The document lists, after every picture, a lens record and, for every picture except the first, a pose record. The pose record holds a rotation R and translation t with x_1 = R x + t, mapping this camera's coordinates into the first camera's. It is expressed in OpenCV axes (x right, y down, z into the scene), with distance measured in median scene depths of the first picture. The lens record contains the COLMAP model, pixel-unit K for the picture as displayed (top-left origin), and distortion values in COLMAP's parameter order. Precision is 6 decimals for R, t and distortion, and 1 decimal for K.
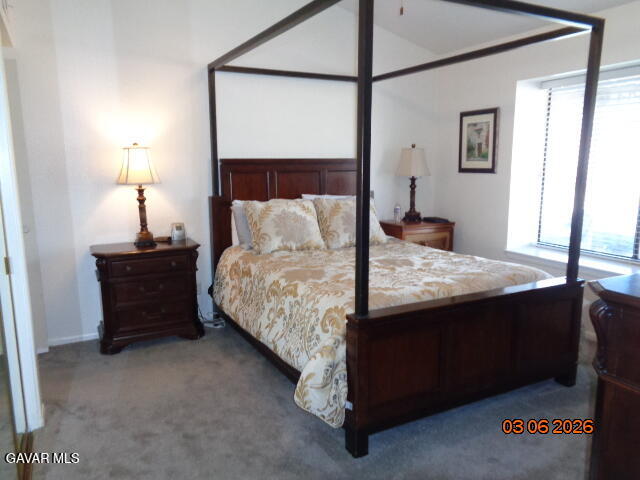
lens RADIAL K [[475.8, 0, 320.0], [0, 475.8, 240.0], [0, 0, 1]] dist [-0.000178, 0.004976]
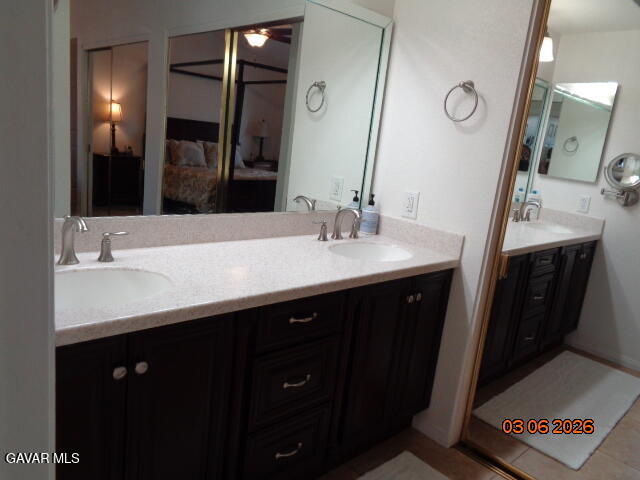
lens RADIAL K [[470.3, 0, 320.0], [0, 470.3, 240.0], [0, 0, 1]] dist [0.397876, 0.001426]
pose [[0.966260, 0.046506, 0.253336, -0.040745], [-0.070152, 0.993899, 0.085114, 0.136863], [-0.247832, -0.100014, 0.963627, -1.431870]]
